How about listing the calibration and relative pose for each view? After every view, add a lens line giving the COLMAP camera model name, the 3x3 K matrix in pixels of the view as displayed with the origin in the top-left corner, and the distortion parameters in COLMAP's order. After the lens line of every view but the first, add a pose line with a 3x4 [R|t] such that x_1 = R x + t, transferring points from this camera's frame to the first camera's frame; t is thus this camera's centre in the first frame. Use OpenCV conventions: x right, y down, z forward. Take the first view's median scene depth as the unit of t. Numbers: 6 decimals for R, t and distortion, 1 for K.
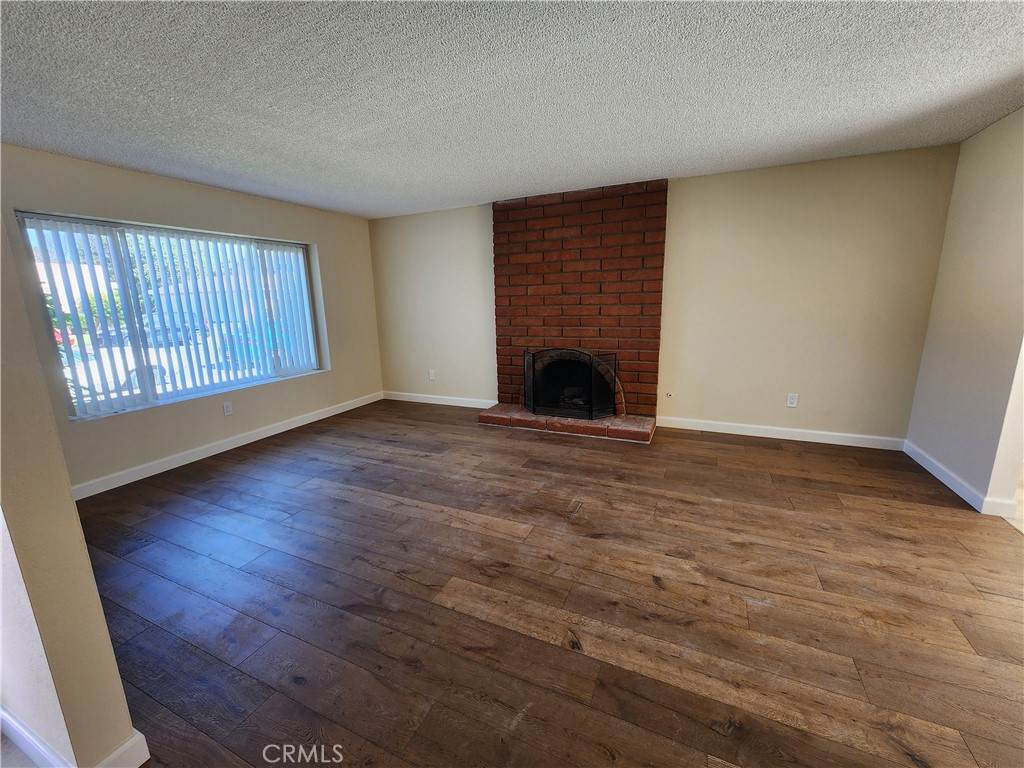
lens RADIAL K [[414.7, 0, 508.9], [0, 414.7, 383.6], [0, 0, 1]] dist [0.006636, -0.000007]
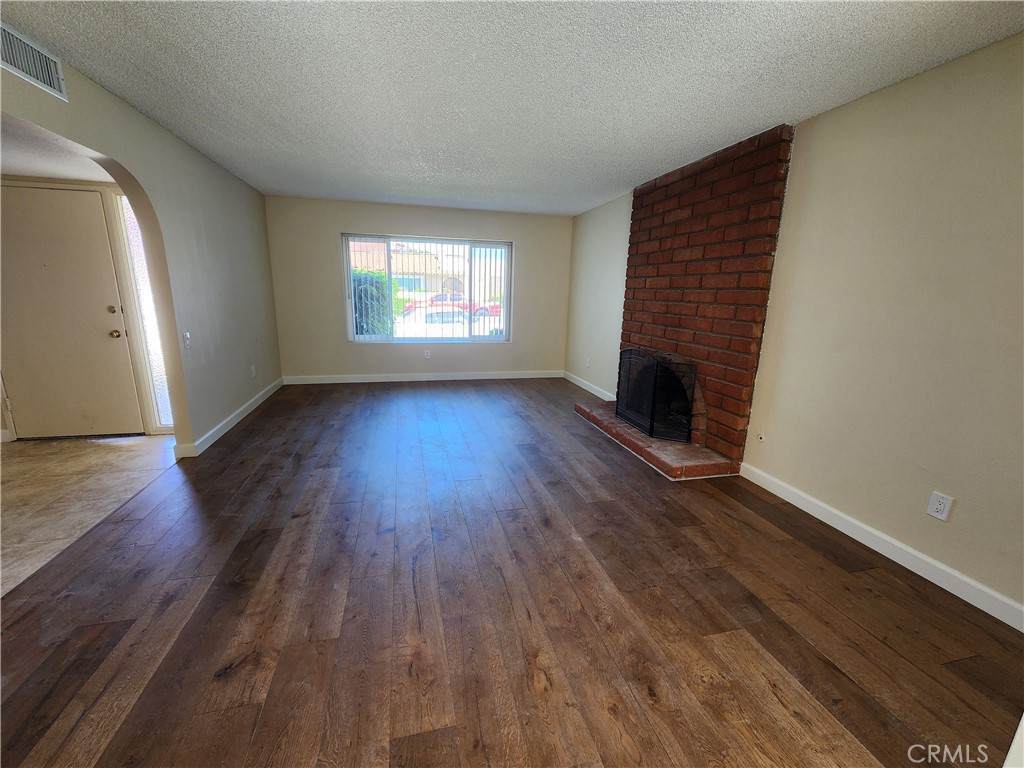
lens RADIAL K [[414.7, 0, 508.6], [0, 414.7, 384.6], [0, 0, 1]] dist [0.006636, -0.000007]
pose [[0.631894, 0.213037, -0.745202, 0.635319], [-0.200387, 0.973697, 0.108441, -0.051542], [0.748702, 0.080805, 0.657963, 0.219321]]
